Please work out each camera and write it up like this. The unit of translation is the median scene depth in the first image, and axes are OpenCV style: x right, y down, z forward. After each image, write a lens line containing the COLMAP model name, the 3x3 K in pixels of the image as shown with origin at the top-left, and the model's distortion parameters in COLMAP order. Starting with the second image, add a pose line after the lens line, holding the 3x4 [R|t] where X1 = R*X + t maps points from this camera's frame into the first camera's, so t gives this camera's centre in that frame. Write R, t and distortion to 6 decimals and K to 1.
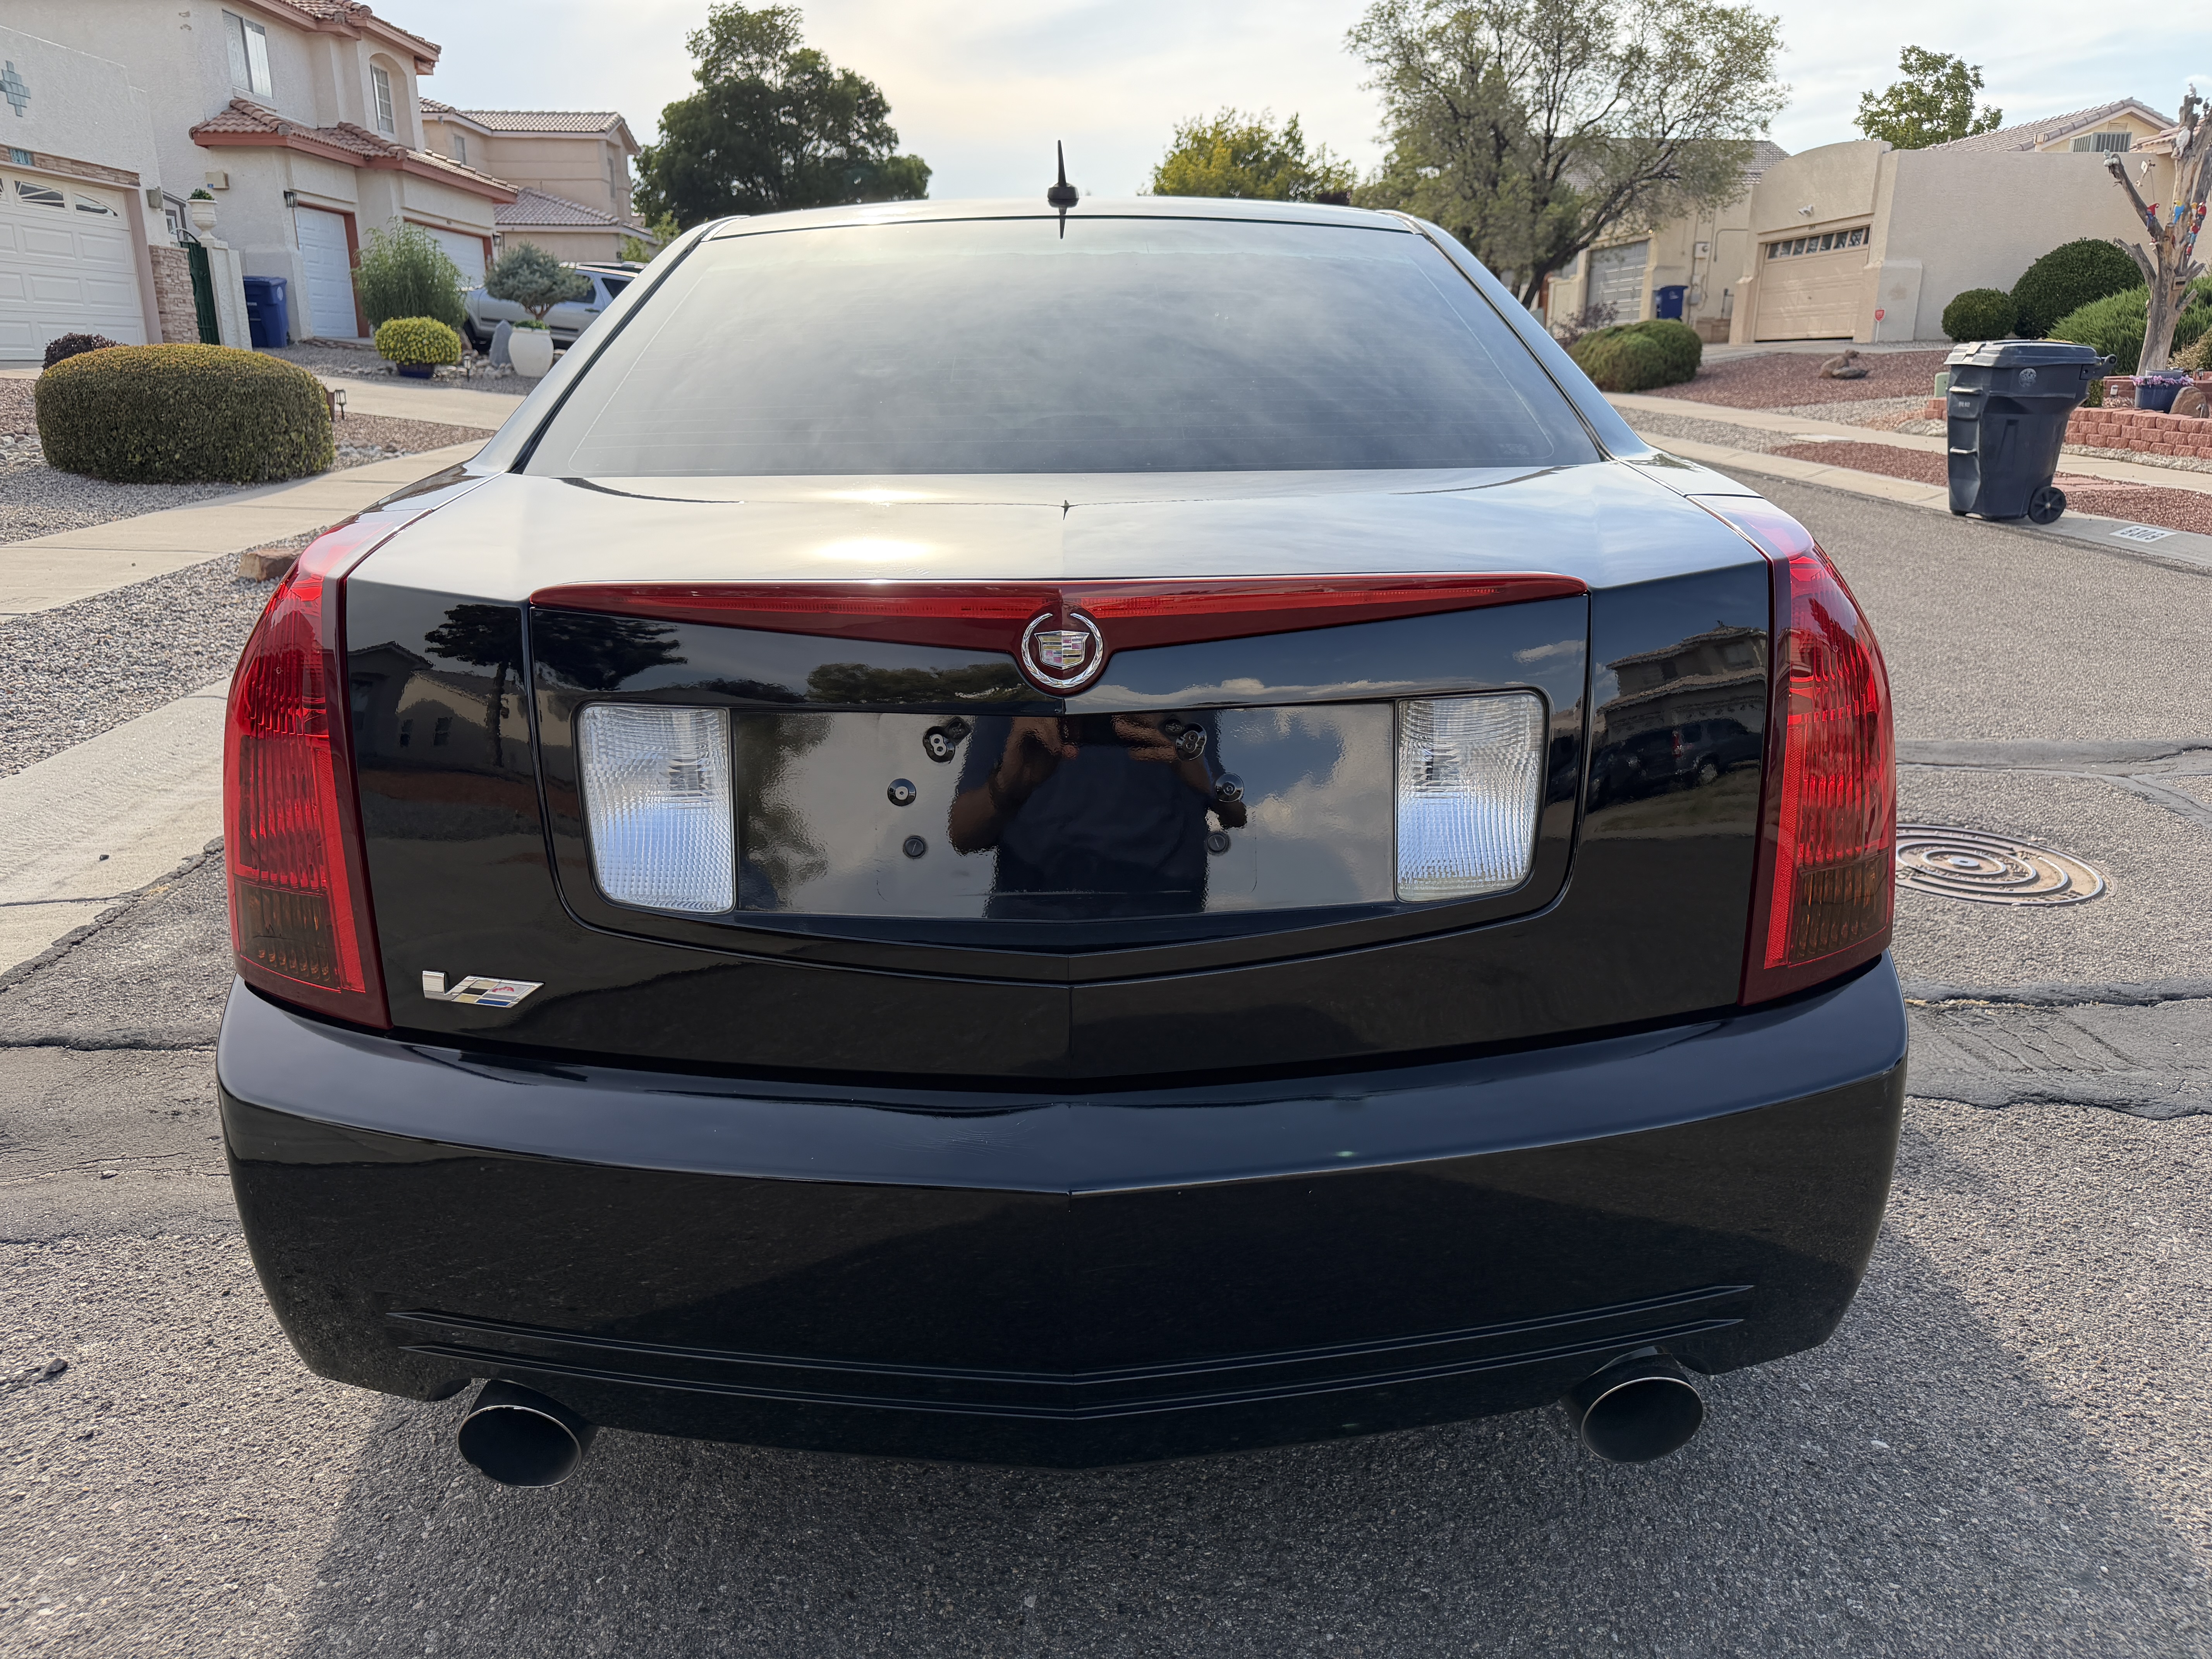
lens RADIAL K [[1563.4, 0, 1098.4], [0, 1563.4, 838.1], [0, 0, 1]] dist [0.005036, -0.020916]
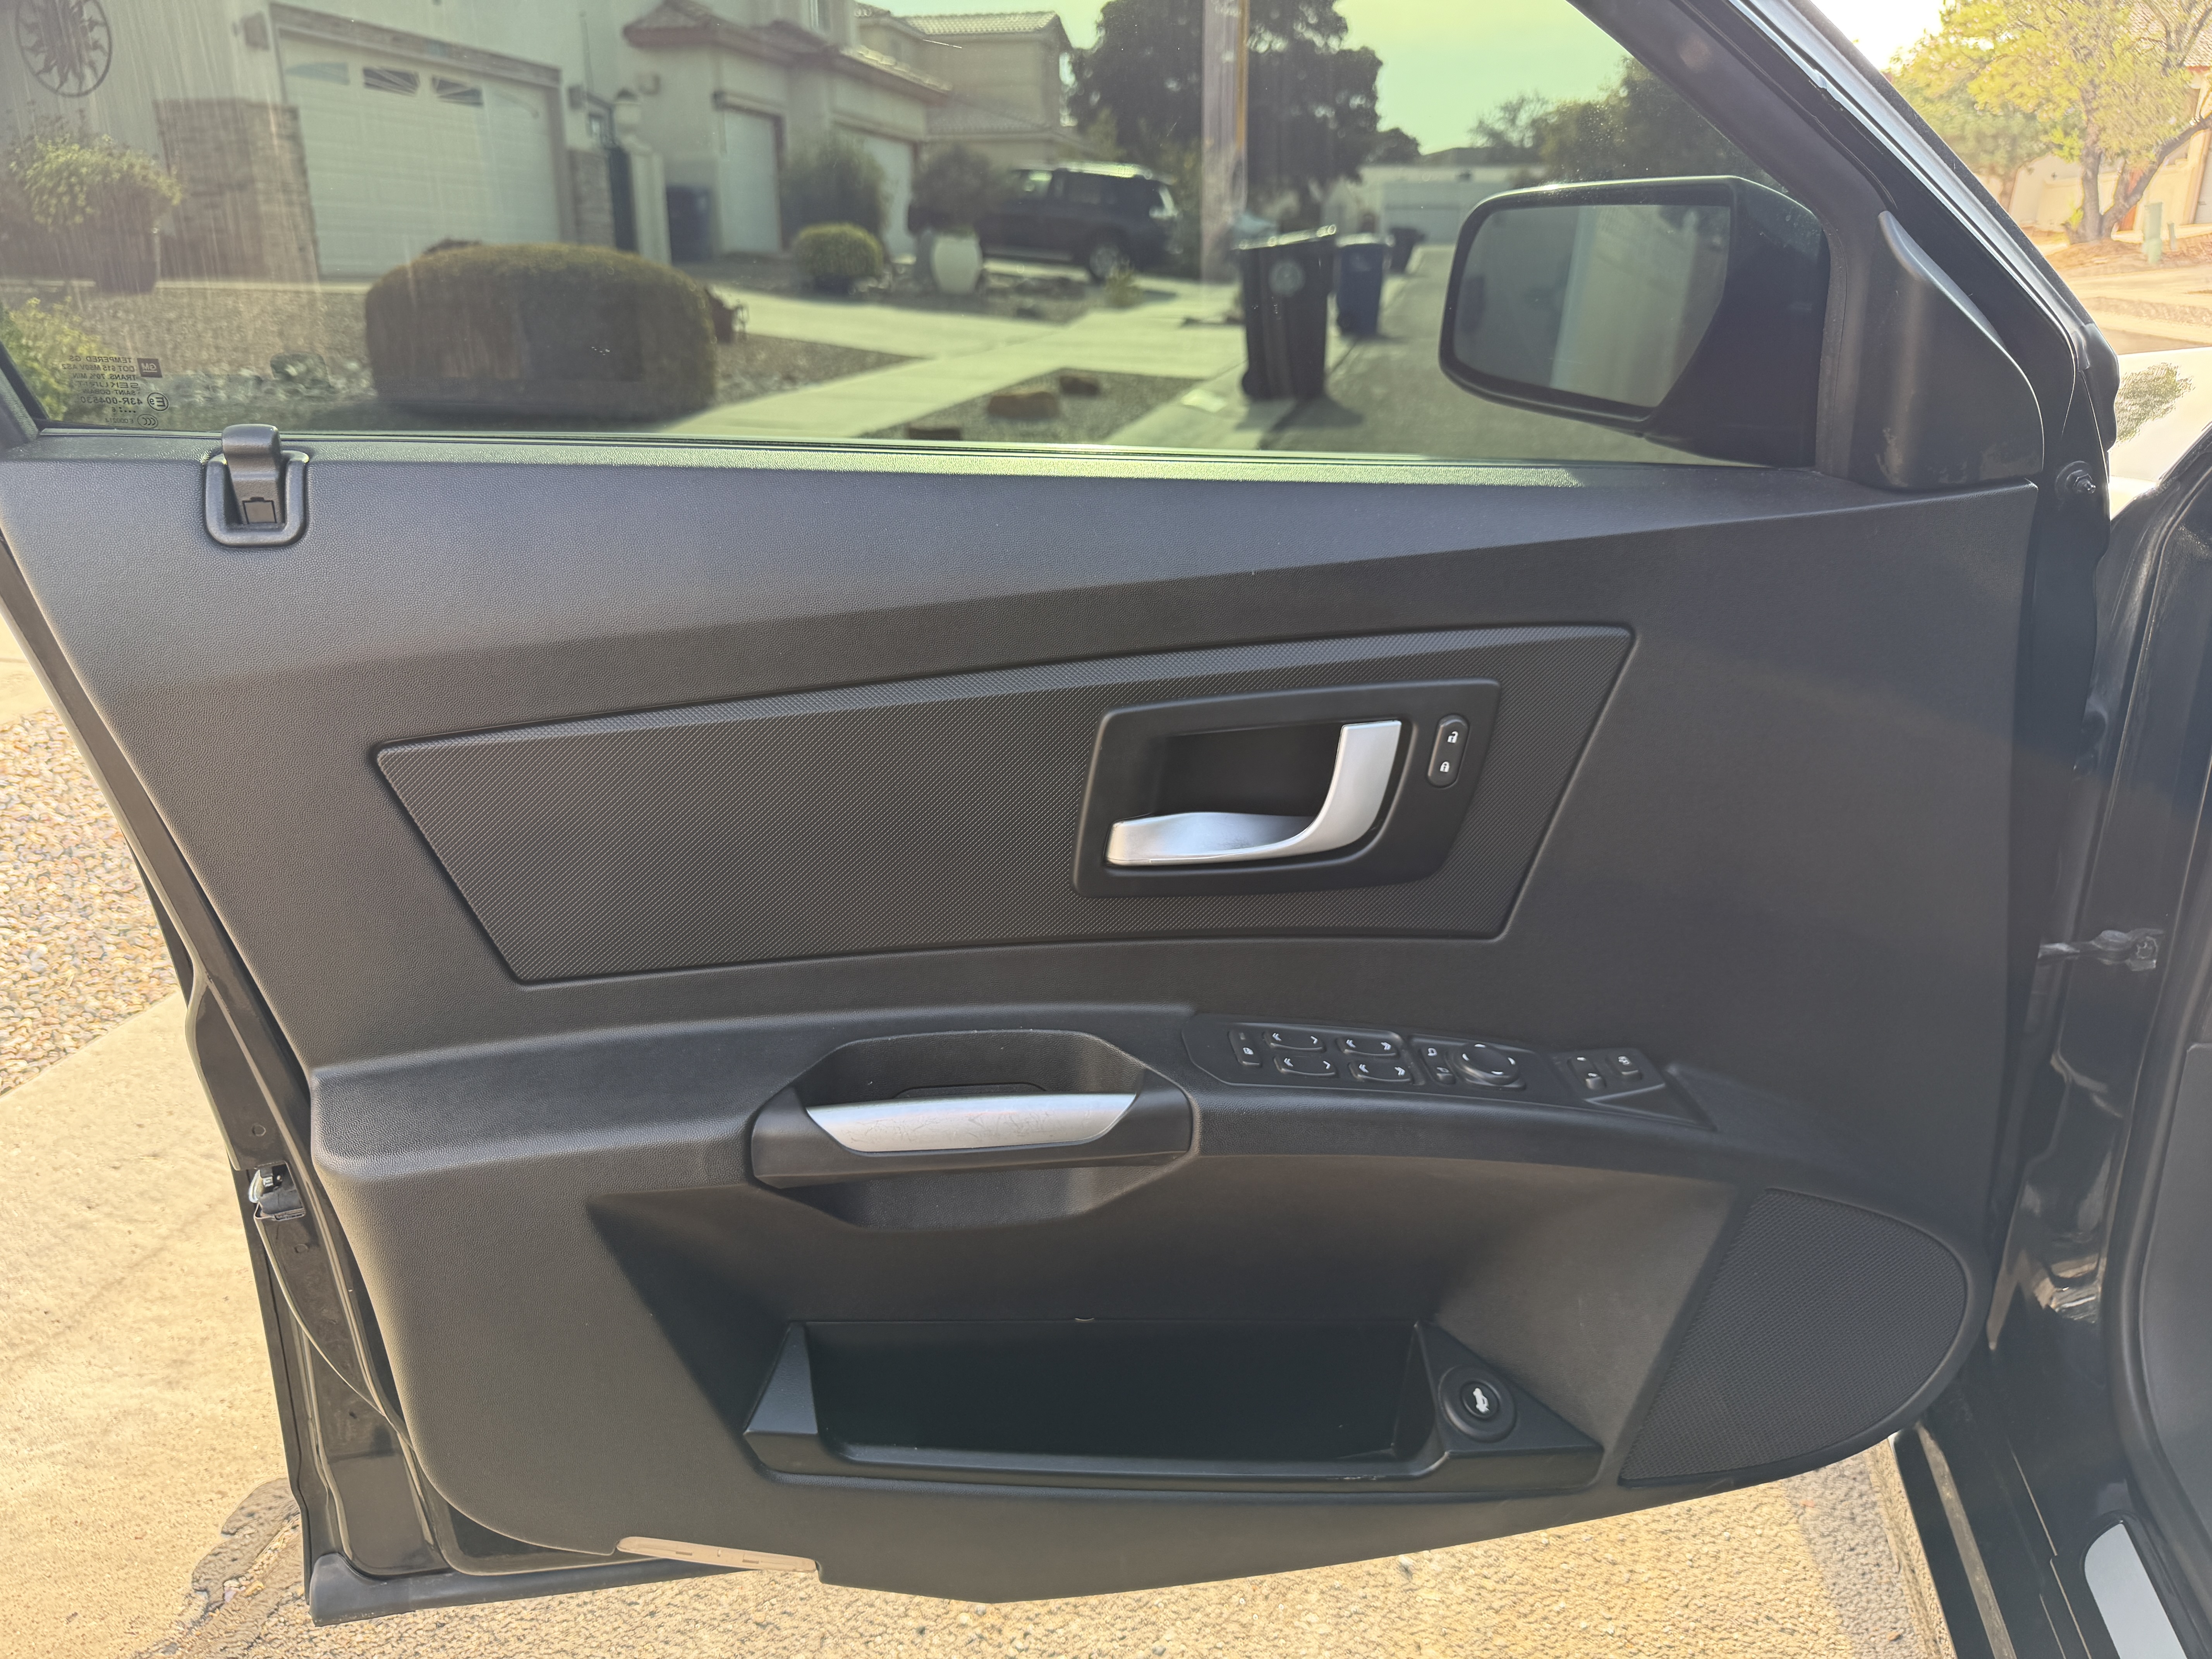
lens RADIAL K [[1563.4, 0, 1107.6], [0, 1563.4, 810.7], [0, 0, 1]] dist [0.005036, -0.020916]
pose [[0.971417, 0.068427, -0.227303, -0.038666], [-0.060992, 0.997353, 0.039584, -0.028251], [0.229410, -0.024589, 0.973019, 0.101859]]
